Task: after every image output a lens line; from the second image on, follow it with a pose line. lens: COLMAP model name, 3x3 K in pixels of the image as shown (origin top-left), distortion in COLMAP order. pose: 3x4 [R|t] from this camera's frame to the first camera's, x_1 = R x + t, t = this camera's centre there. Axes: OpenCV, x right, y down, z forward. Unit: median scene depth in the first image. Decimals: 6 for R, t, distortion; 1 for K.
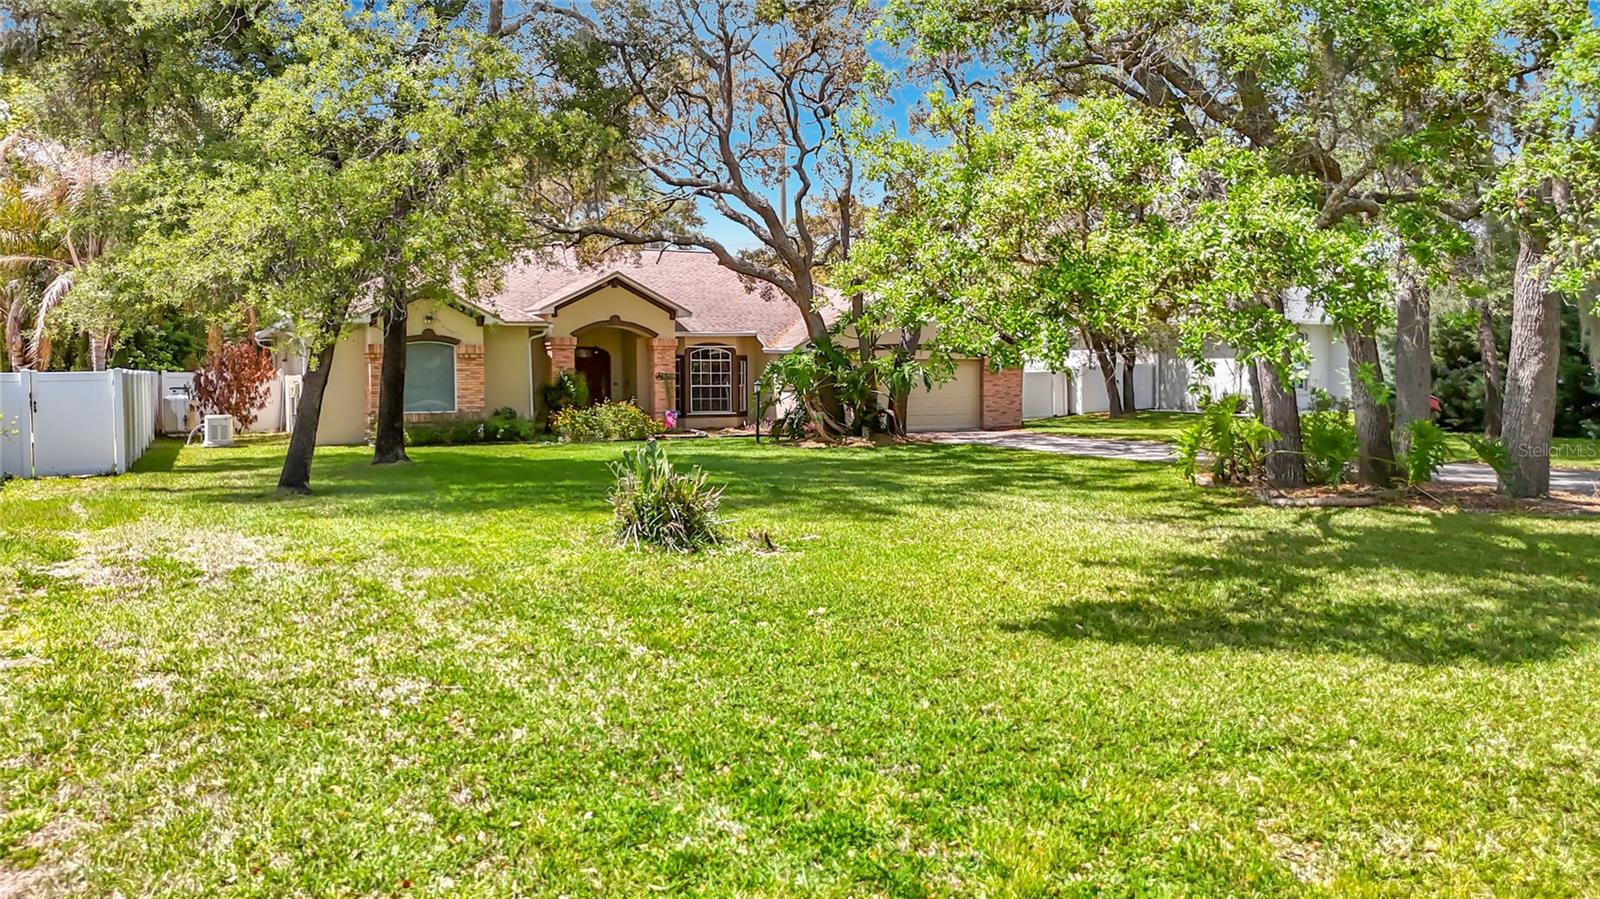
lens RADIAL K [[1314.4, 0, 841.4], [0, 1314.4, 465.6], [0, 0, 1]] dist [0.012062, -0.017324]
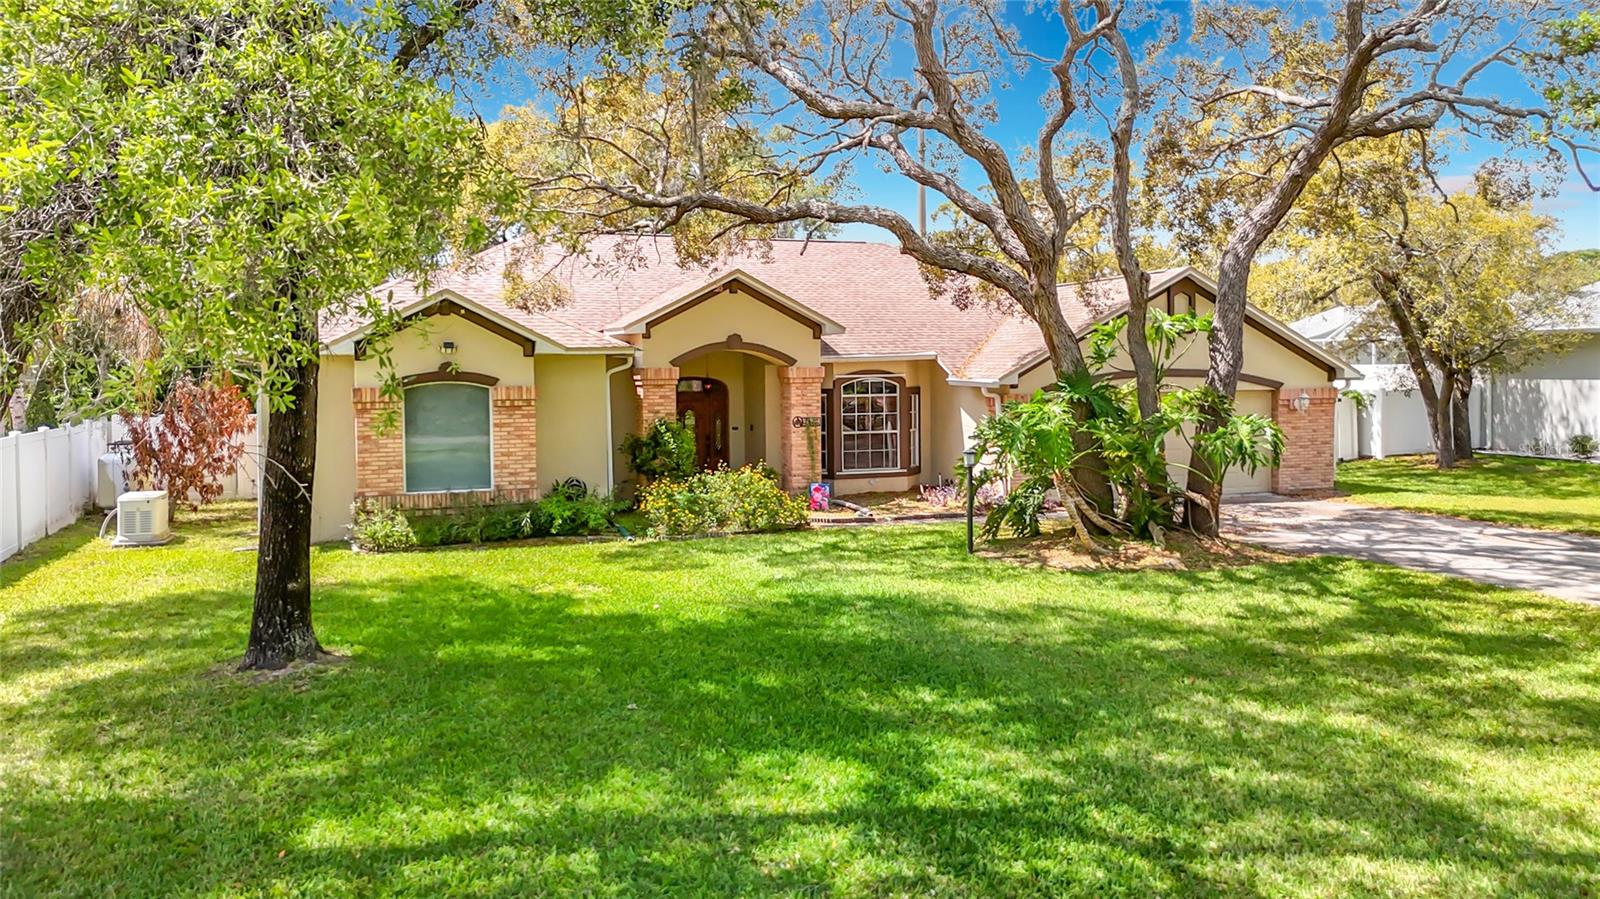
lens RADIAL K [[1314.4, 0, 797.8], [0, 1314.4, 453.2], [0, 0, 1]] dist [0.012062, -0.017324]
pose [[0.992513, -0.002024, -0.122126, -0.060560], [0.000845, 0.999953, -0.009703, -0.049252], [0.122140, 0.009527, 0.992467, 0.353225]]
